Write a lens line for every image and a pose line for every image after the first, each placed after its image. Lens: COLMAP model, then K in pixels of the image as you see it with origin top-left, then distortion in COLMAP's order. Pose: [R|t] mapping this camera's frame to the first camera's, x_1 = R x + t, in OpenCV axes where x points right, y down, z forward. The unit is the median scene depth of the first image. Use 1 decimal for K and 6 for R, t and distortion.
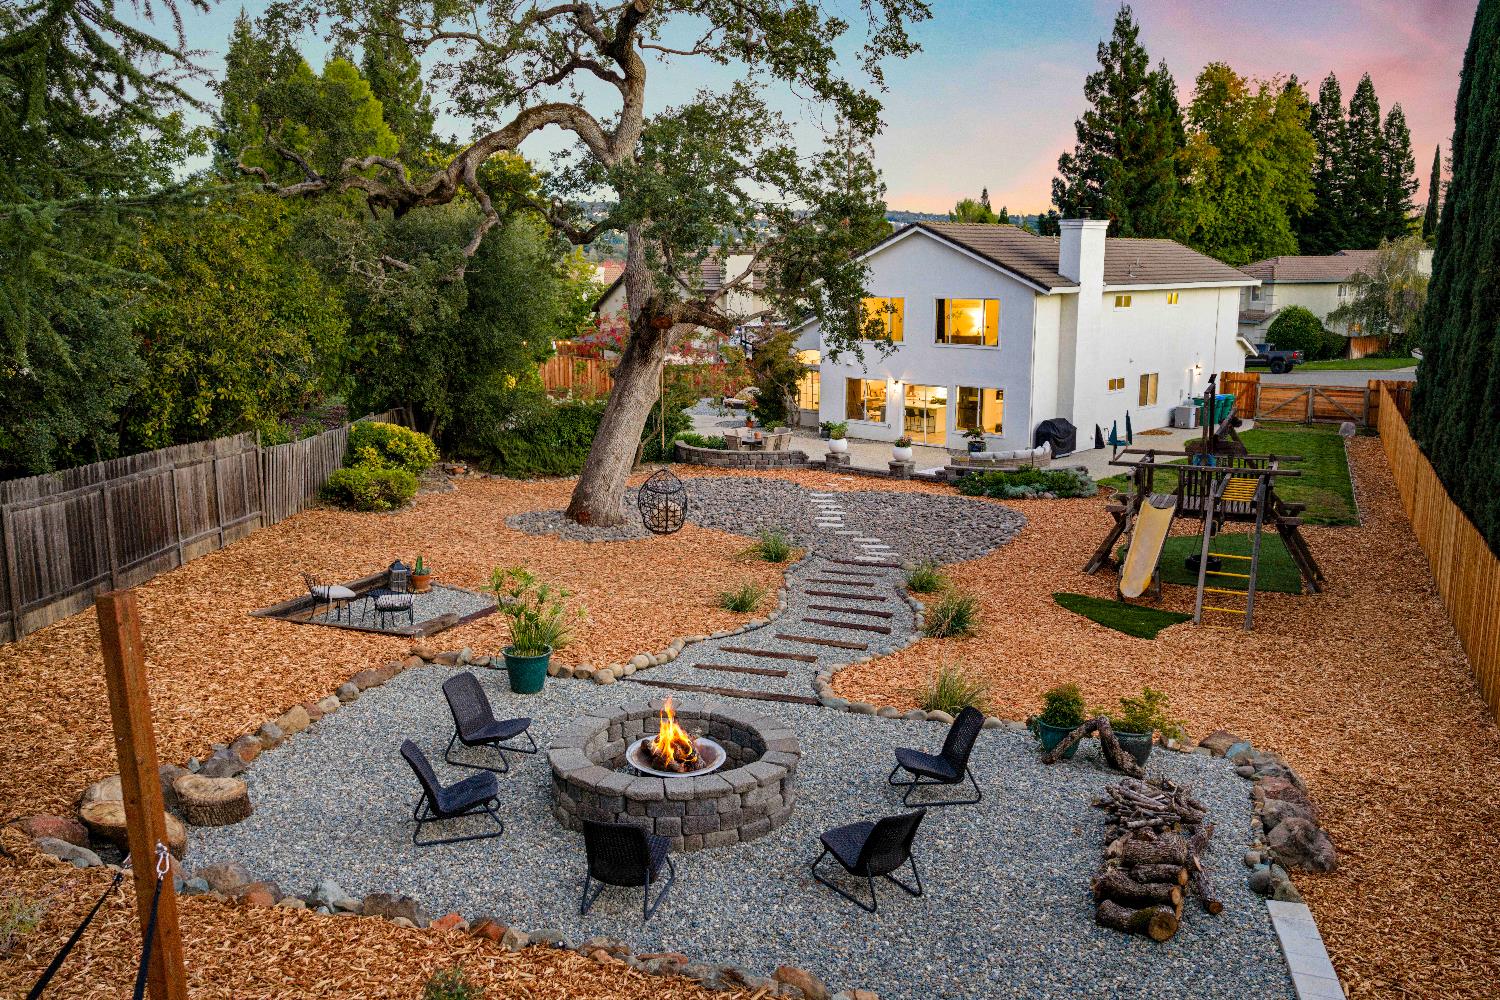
lens RADIAL K [[1246.3, 0, 750.0], [0, 1246.3, 500.0], [0, 0, 1]] dist [0.016366, -0.017261]
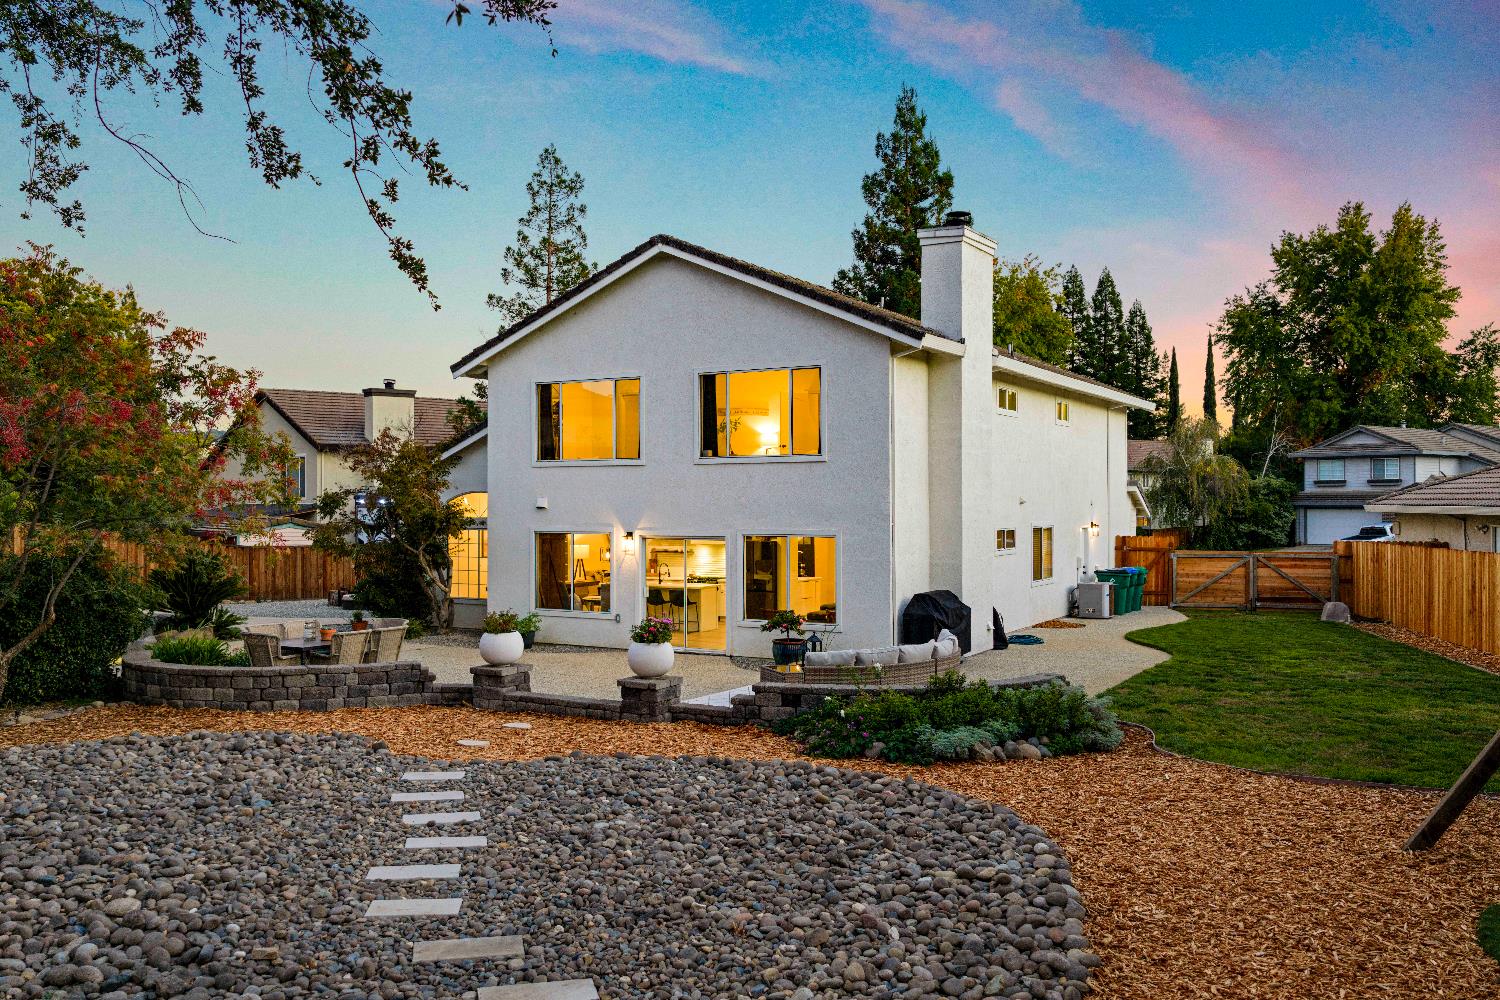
lens RADIAL K [[1246.3, 0, 750.0], [0, 1246.3, 500.0], [0, 0, 1]] dist [0.016366, -0.017261]
pose [[0.975985, -0.000266, 0.217838, 0.061402], [0.041212, 0.982166, -0.183445, -0.011043], [-0.213905, 0.188017, 0.958590, 0.563120]]
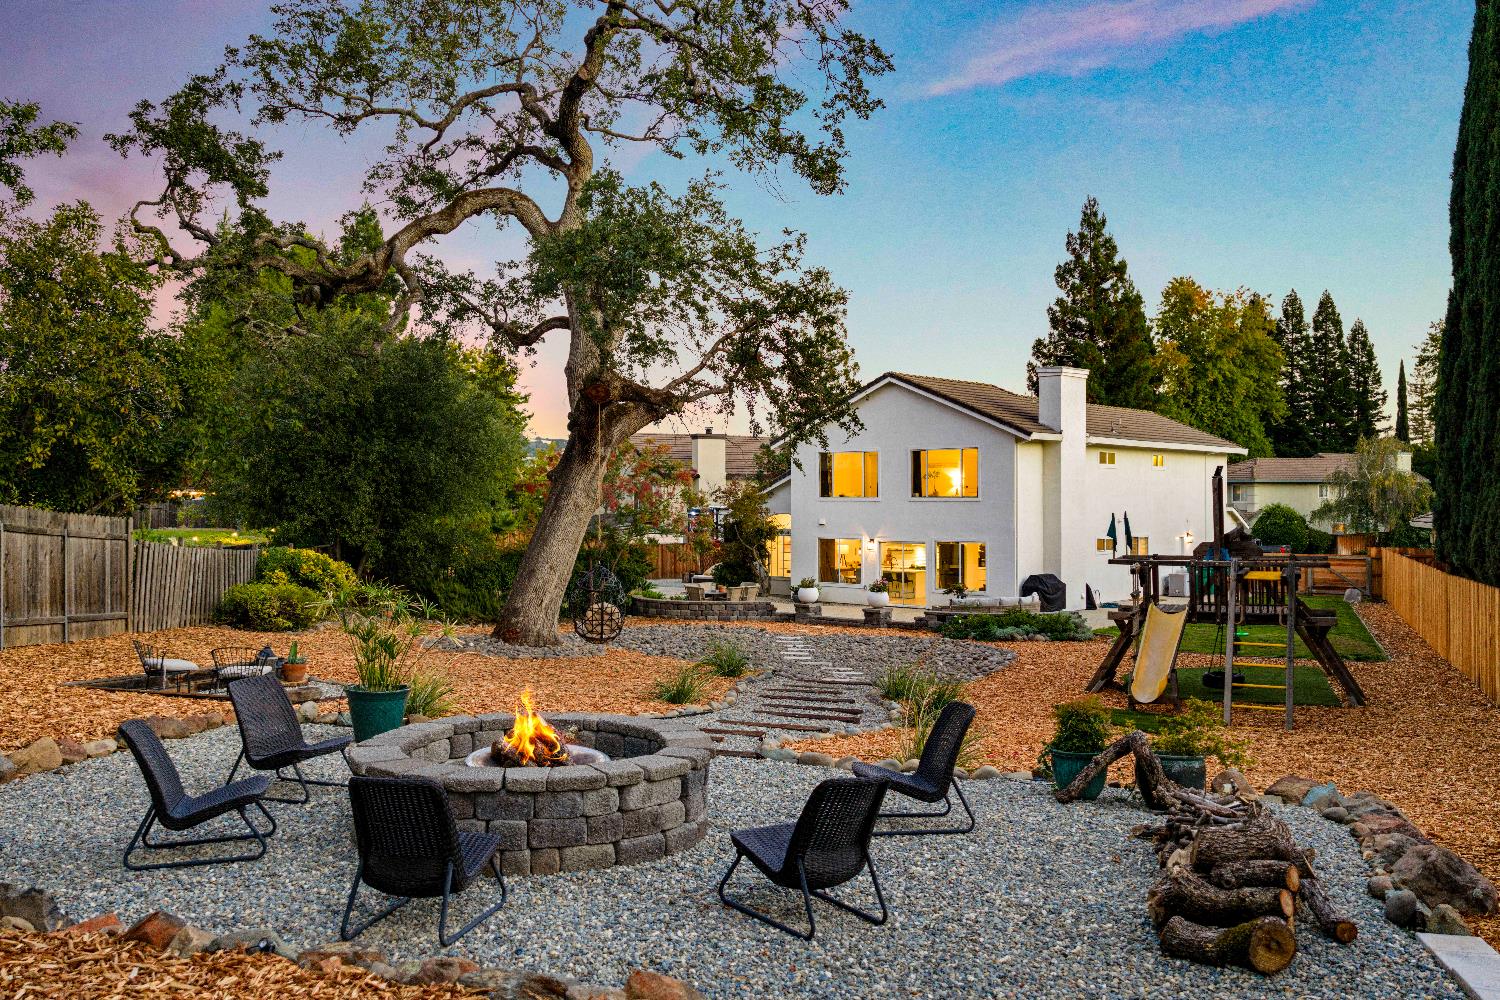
lens RADIAL K [[1246.3, 0, 750.0], [0, 1246.3, 500.0], [0, 0, 1]] dist [0.016366, -0.017261]
pose [[0.999910, 0.001044, 0.013387, 0.015504], [0.001465, 0.982547, -0.186010, 0.059233], [-0.013347, 0.186013, 0.982457, 0.087394]]
